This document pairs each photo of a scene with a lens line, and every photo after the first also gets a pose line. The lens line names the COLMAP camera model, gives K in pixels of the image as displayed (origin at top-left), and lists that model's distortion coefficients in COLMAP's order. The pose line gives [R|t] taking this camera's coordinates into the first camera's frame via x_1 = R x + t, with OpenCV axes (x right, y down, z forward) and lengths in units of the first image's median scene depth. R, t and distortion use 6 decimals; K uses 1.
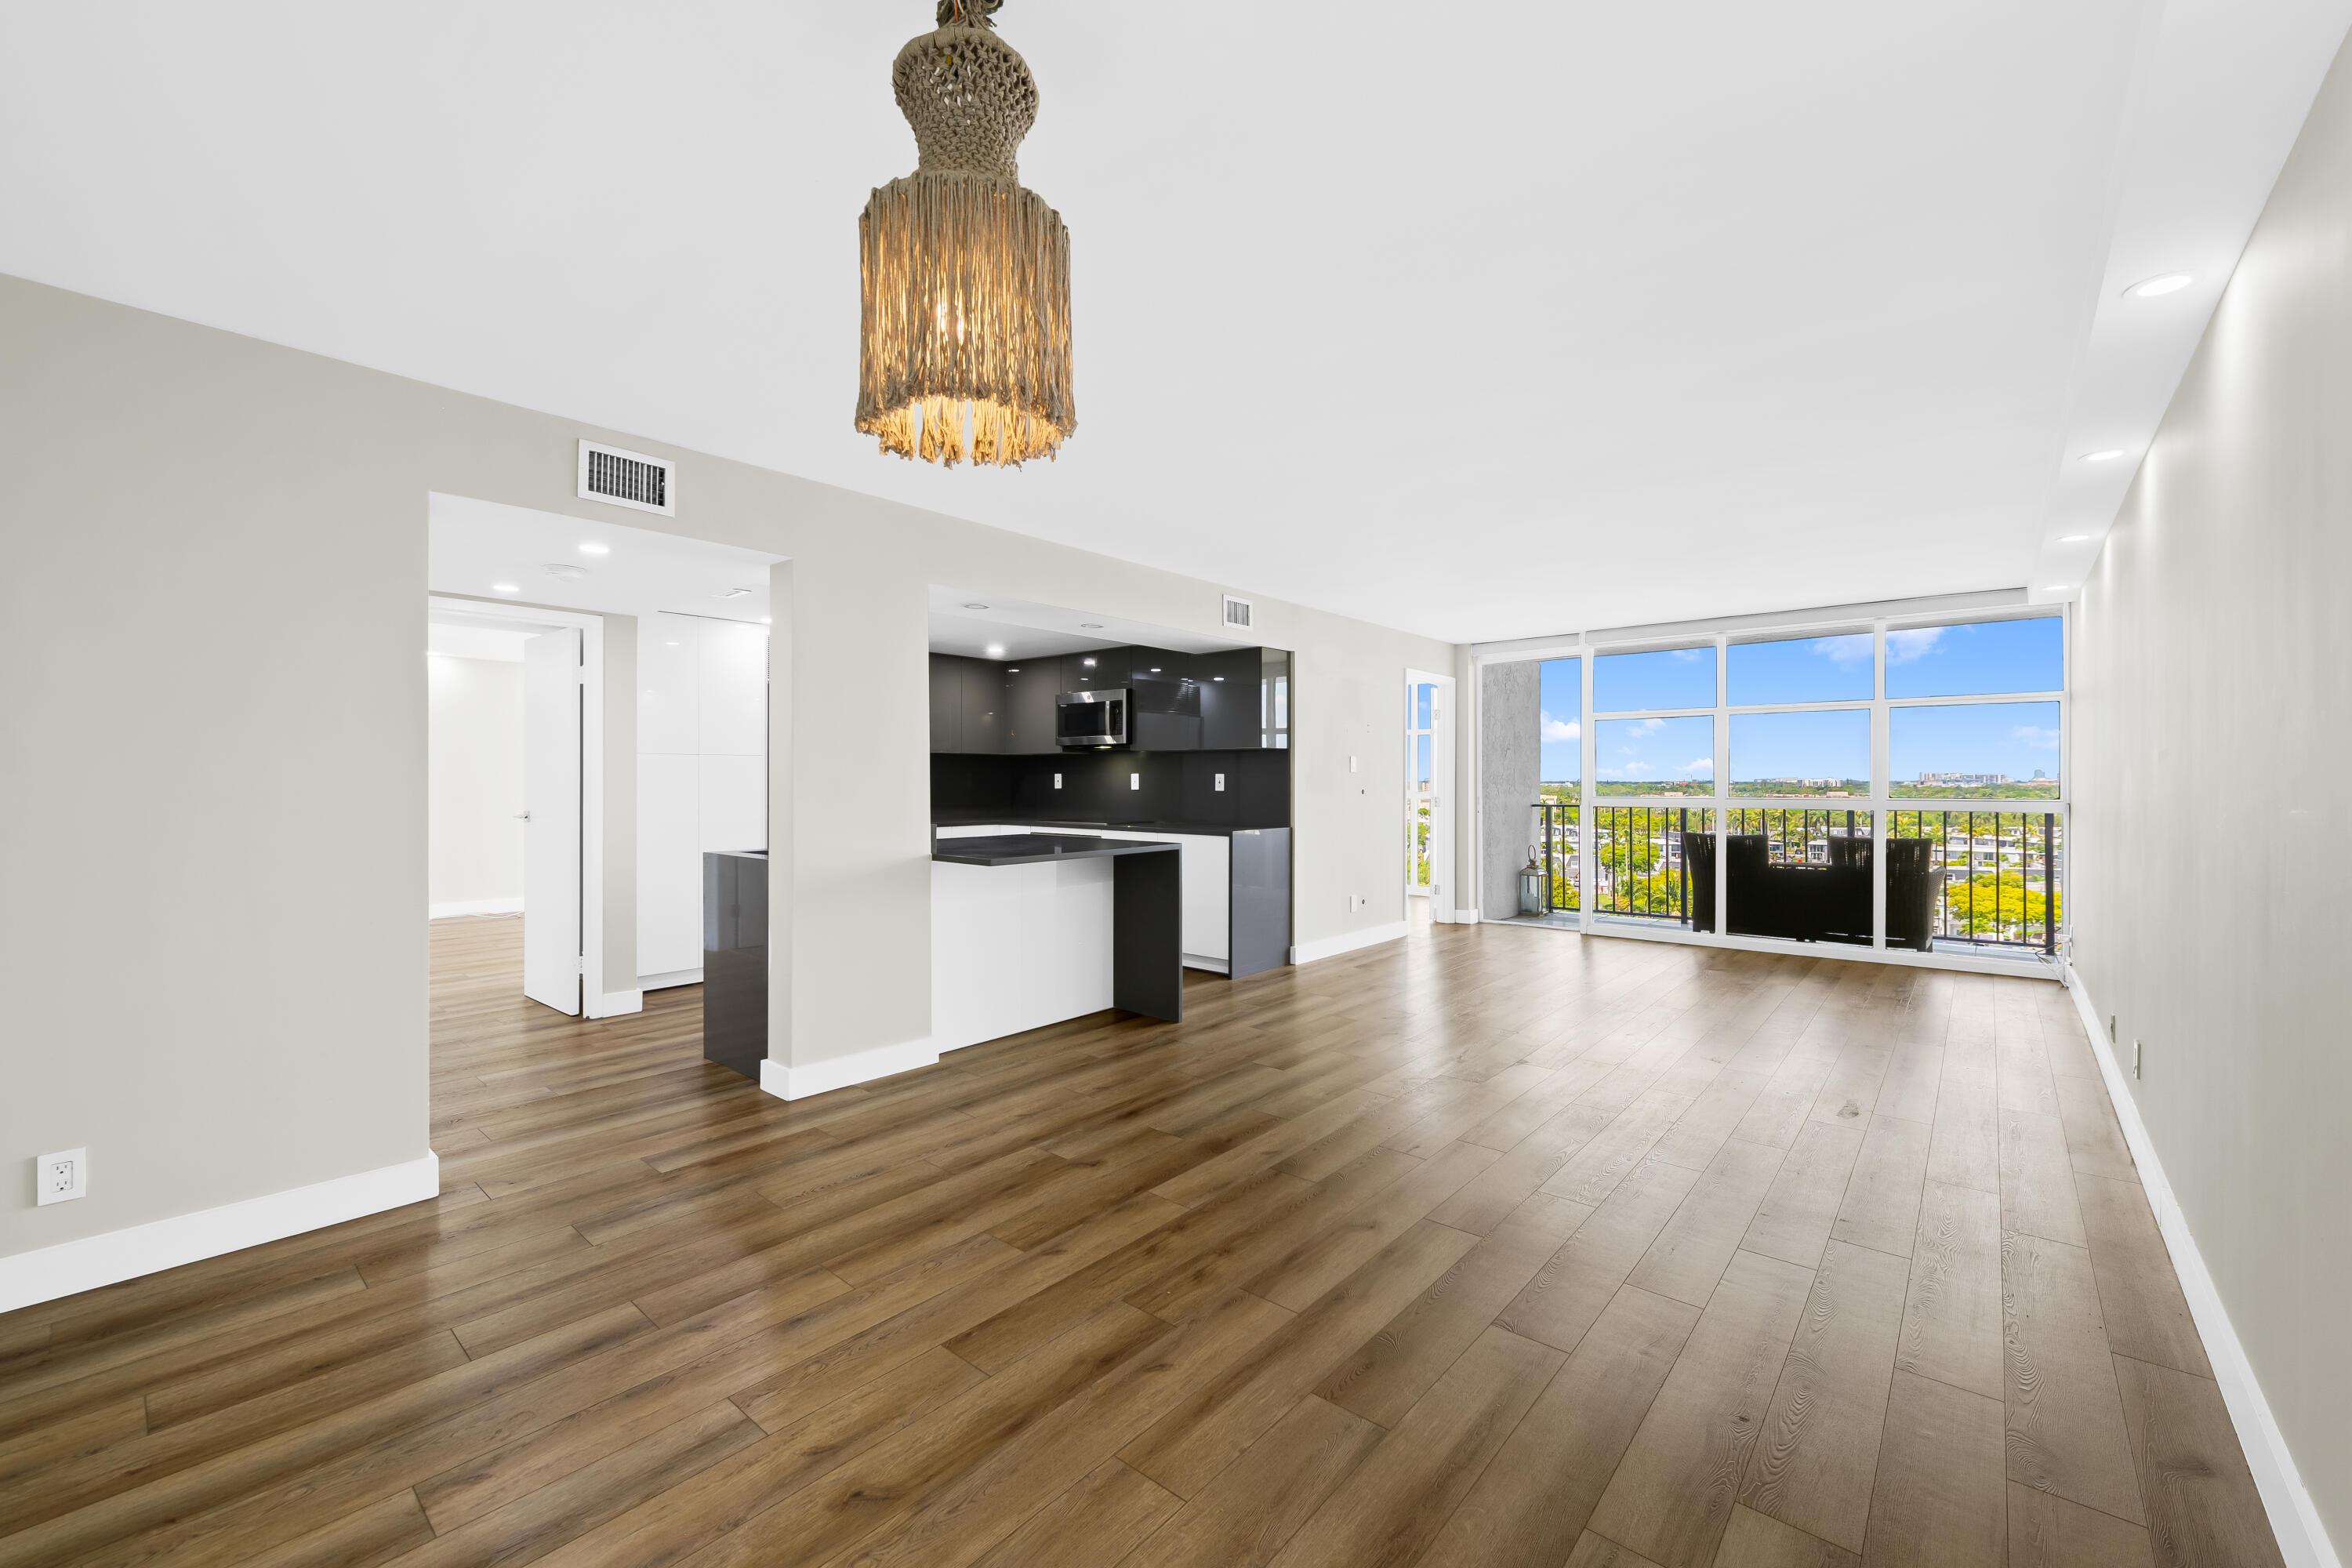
lens RADIAL K [[940.9, 0, 1185.5], [0, 940.9, 809.0], [0, 0, 1]] dist [0.004075, -0.003231]
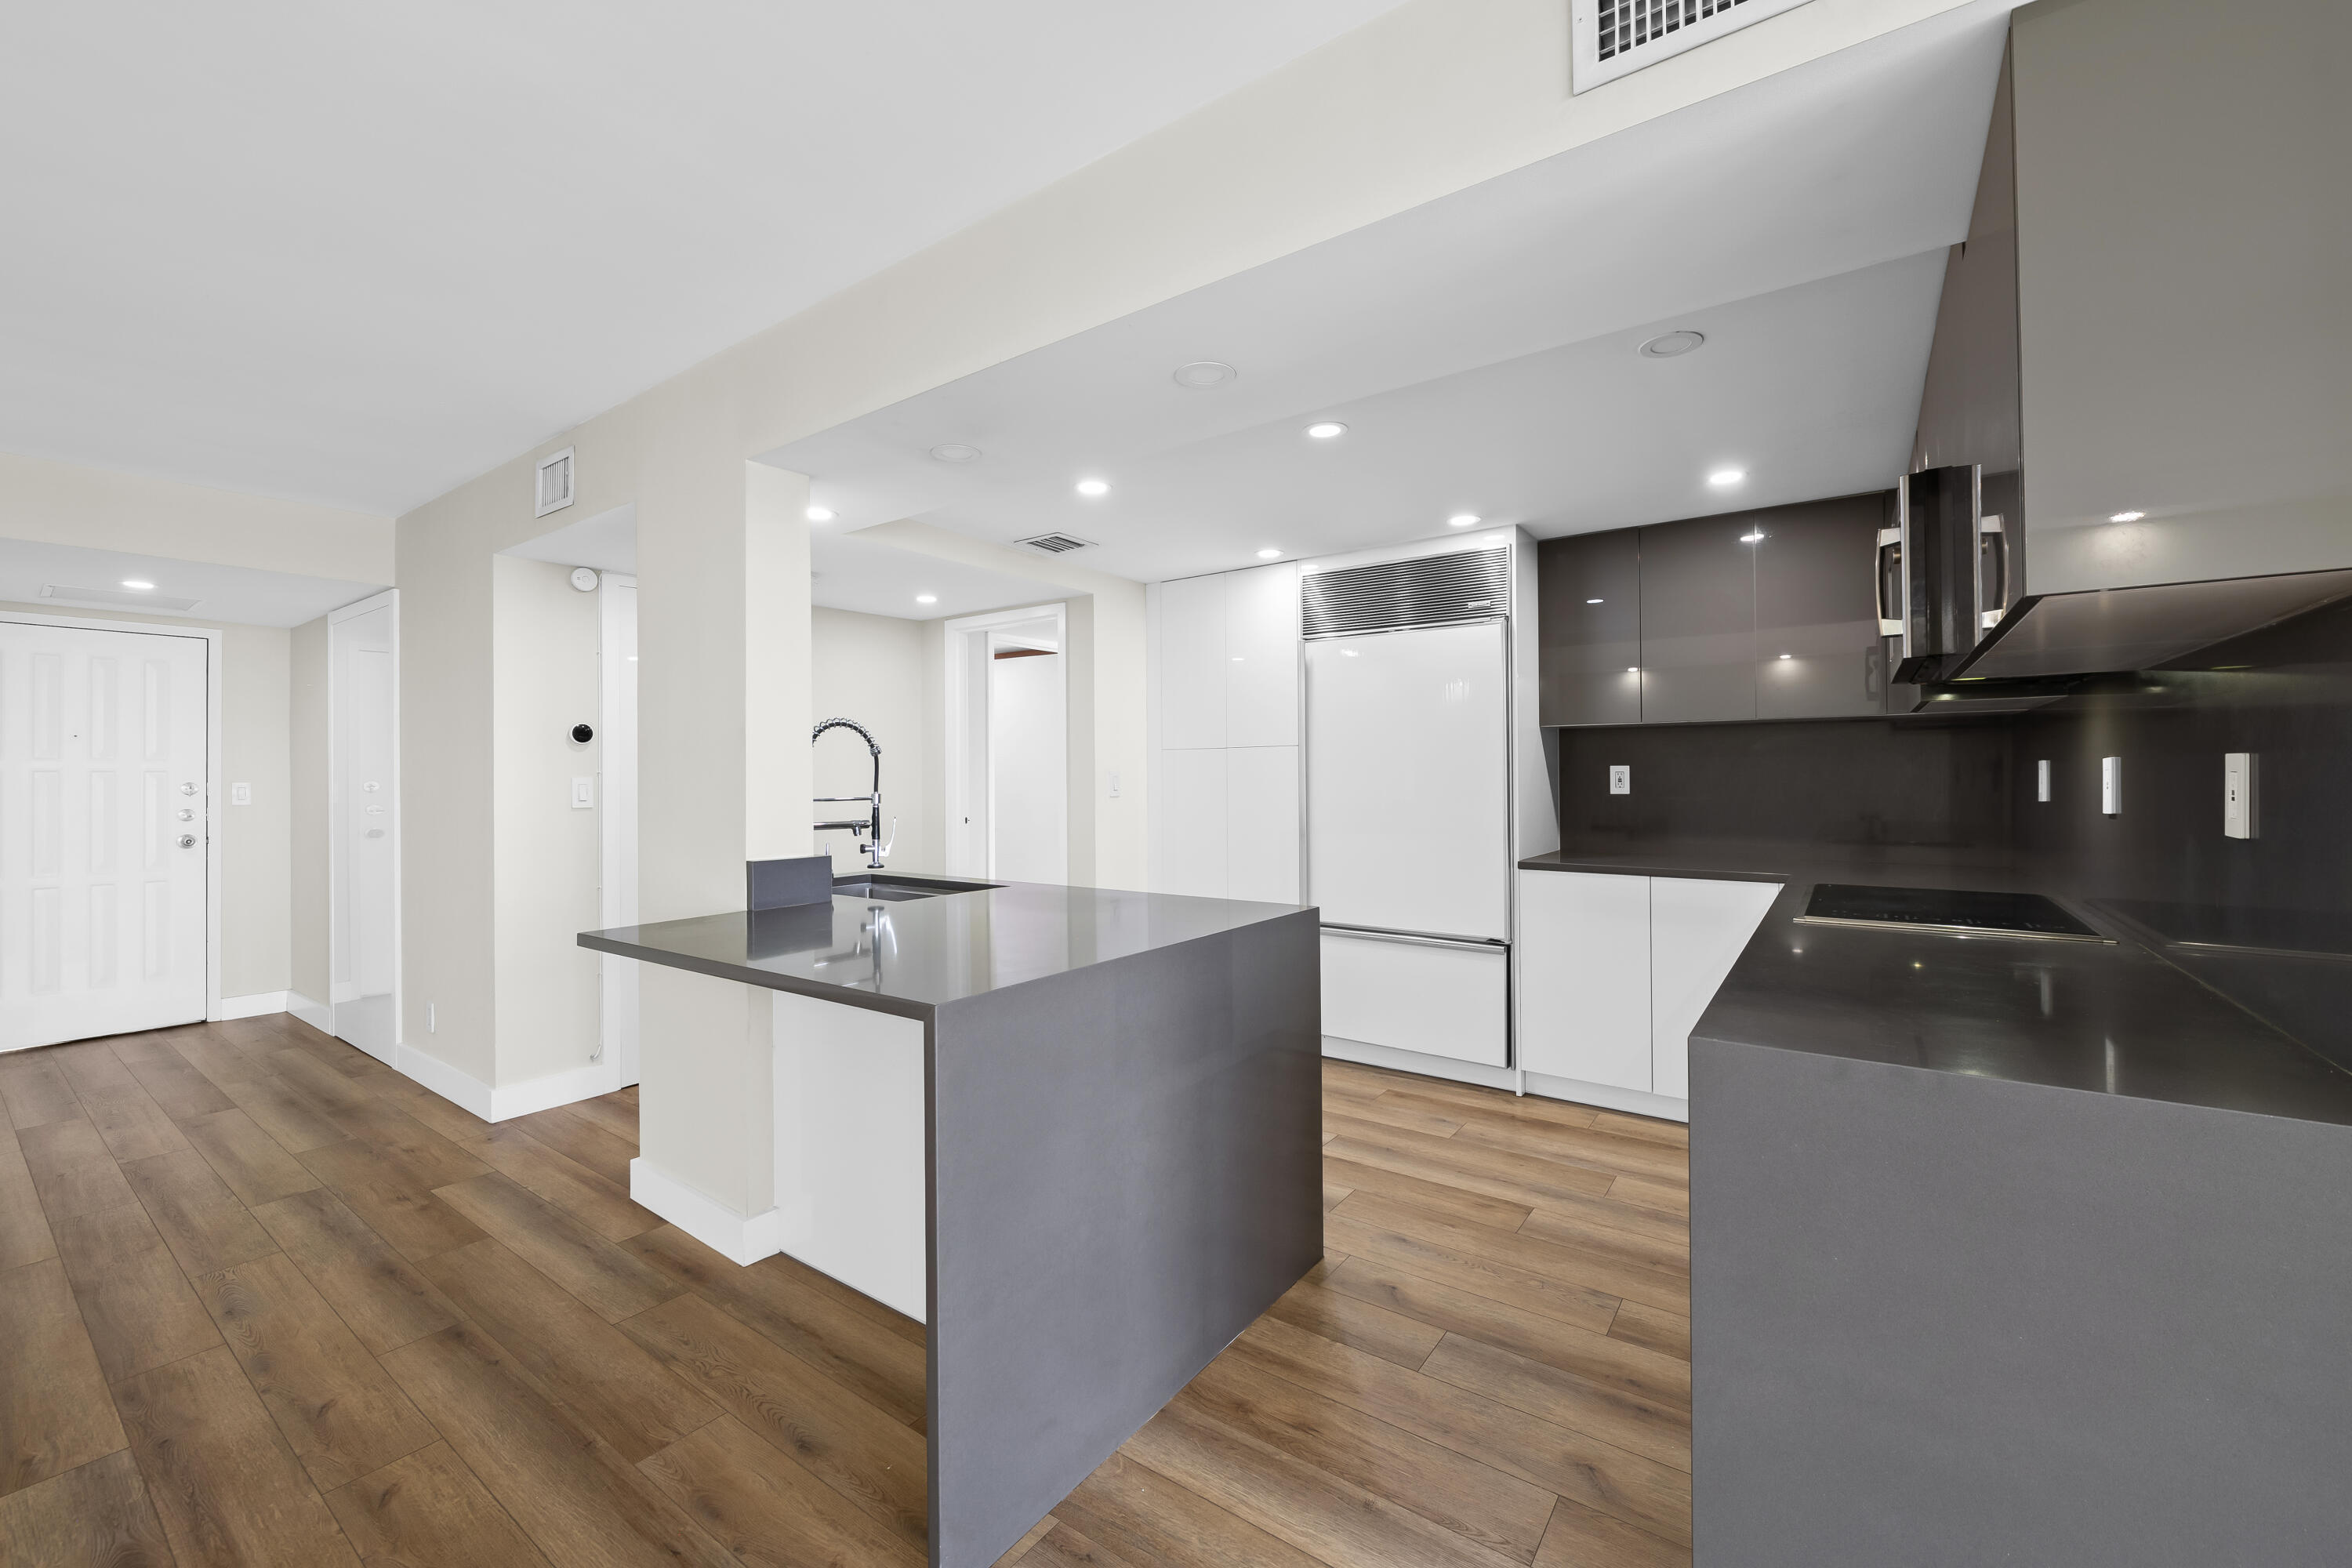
lens RADIAL K [[940.9, 0, 1182.8], [0, 940.9, 775.0], [0, 0, 1]] dist [0.004075, -0.003231]
pose [[0.083135, -0.001524, -0.996537, 0.211778], [-0.024631, 0.999690, -0.003584, -0.025960], [0.996234, 0.024844, 0.083071, 0.742790]]
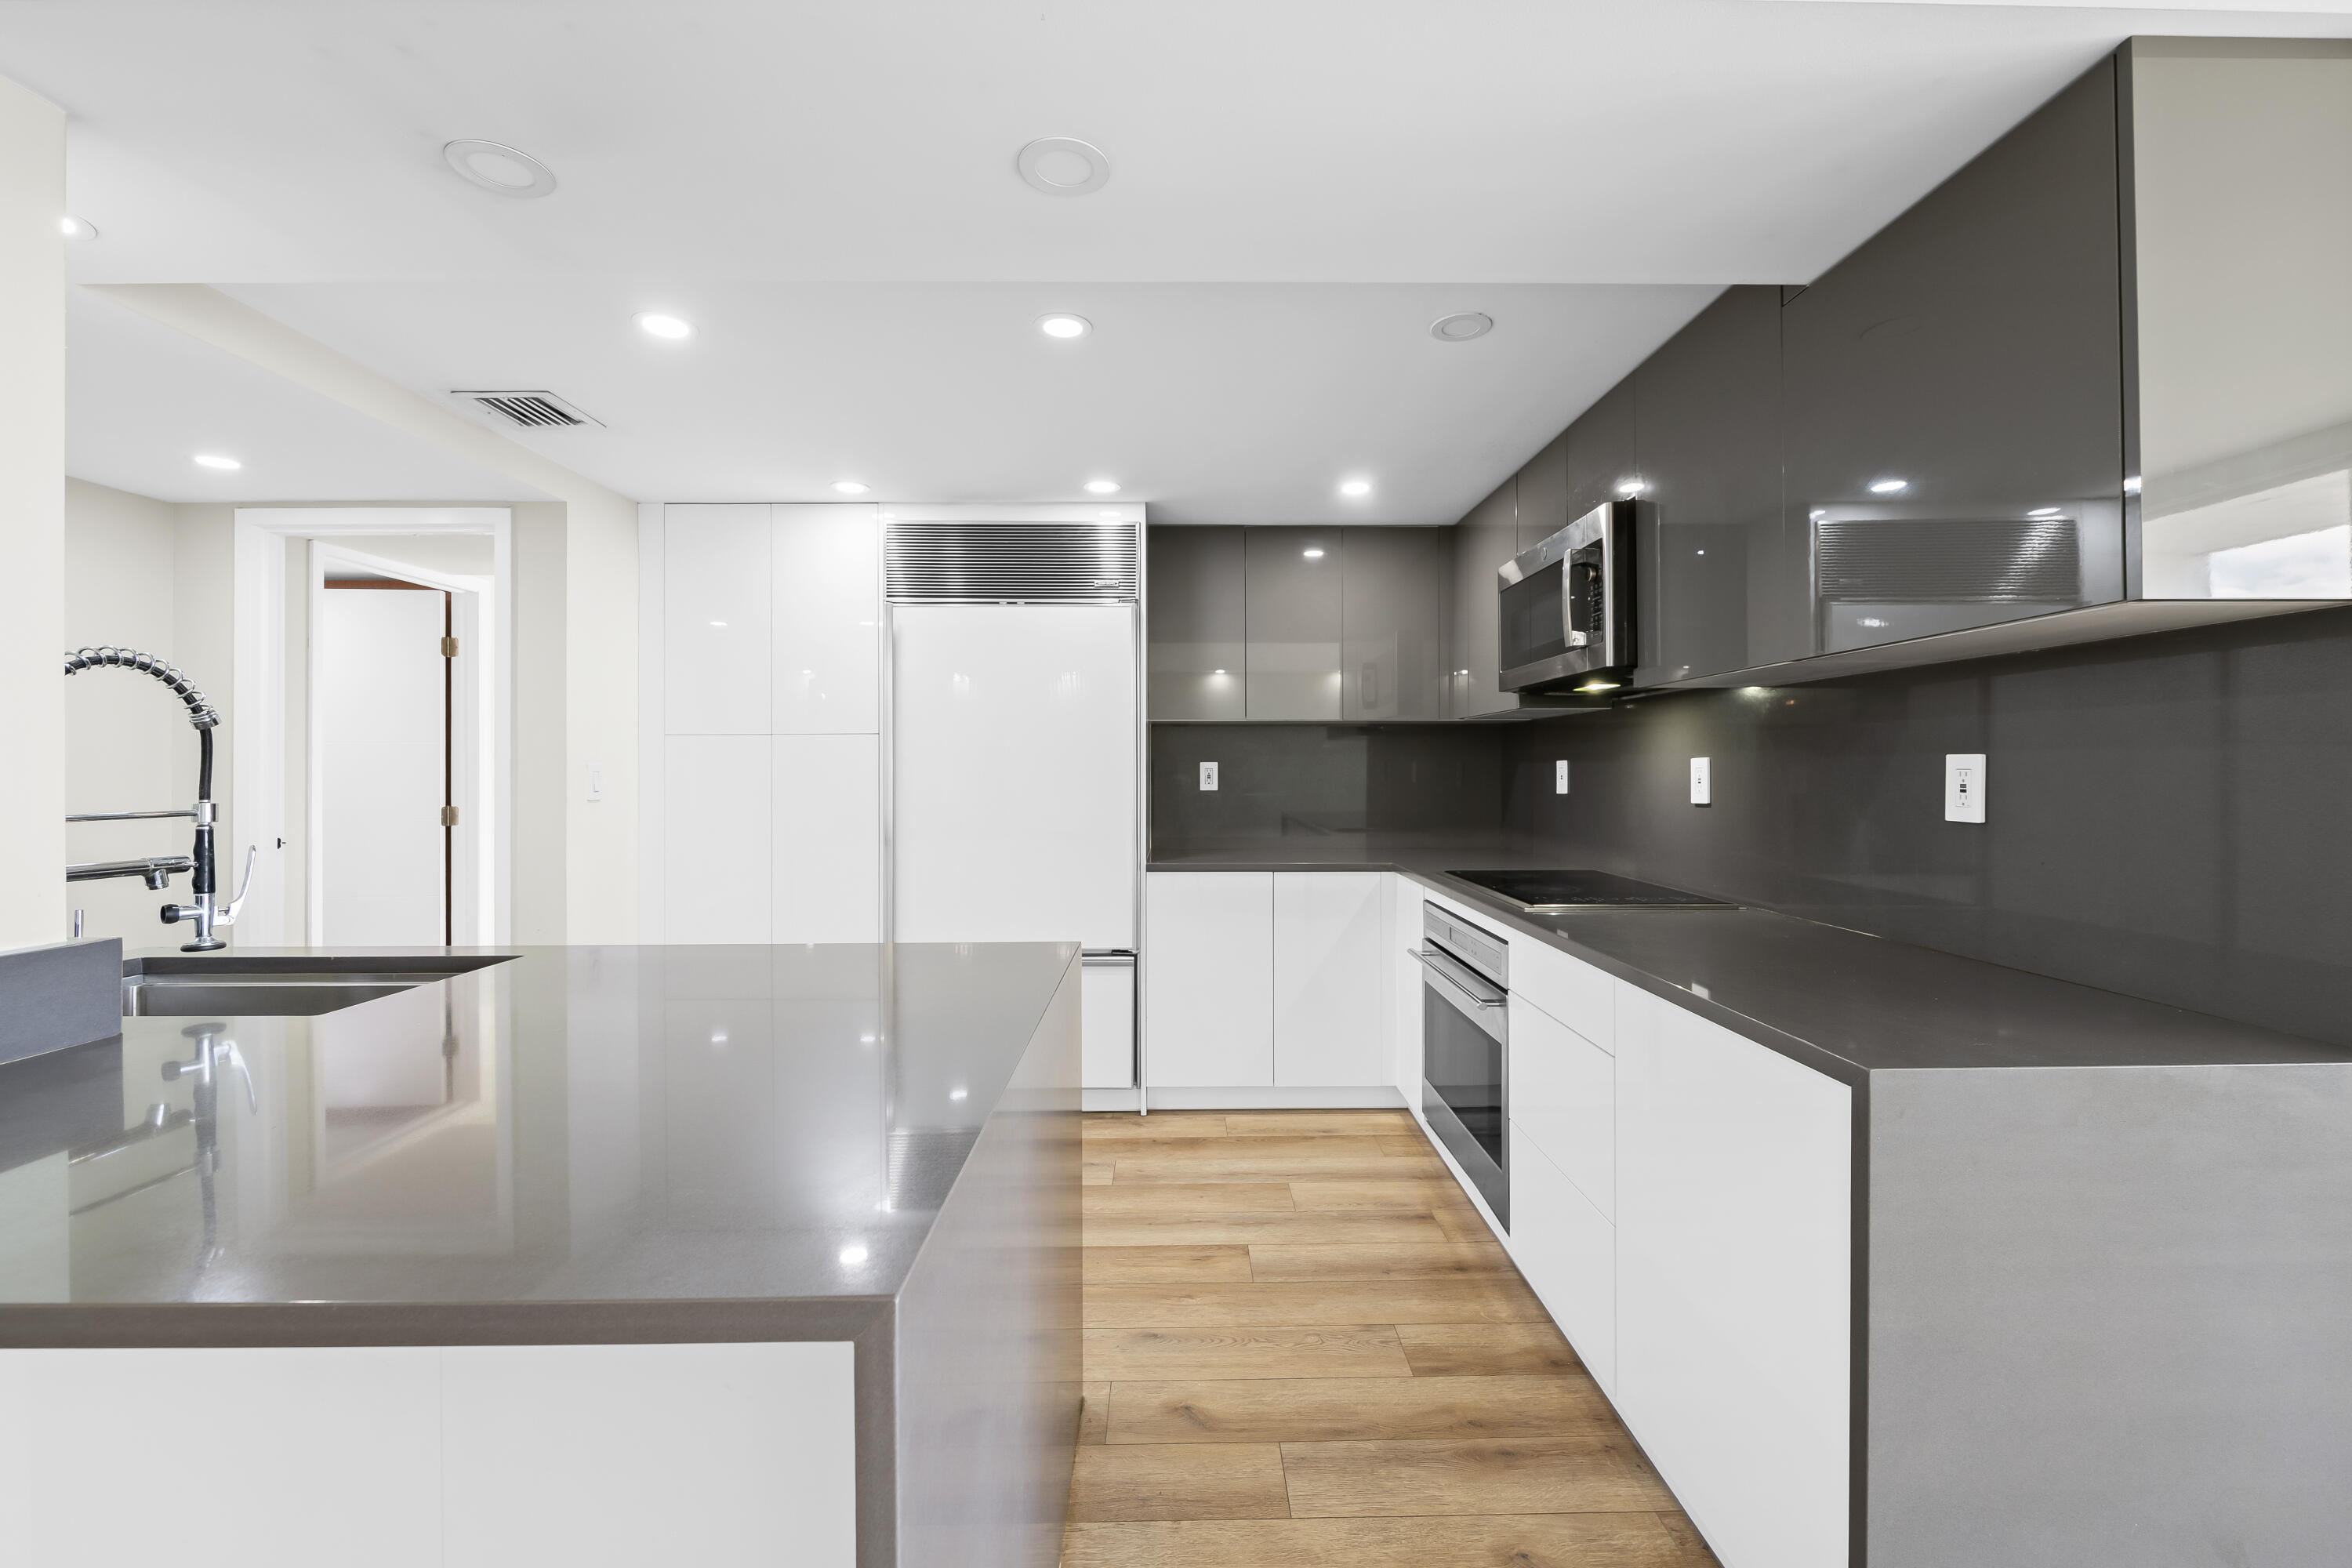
lens RADIAL K [[940.9, 0, 1185.6], [0, 940.9, 769.5], [0, 0, 1]] dist [0.004075, -0.003231]
pose [[0.657279, -0.002342, -0.753643, 0.086726], [-0.020257, 0.999579, -0.020773, -0.023467], [0.753375, 0.028921, 0.656955, 0.666941]]
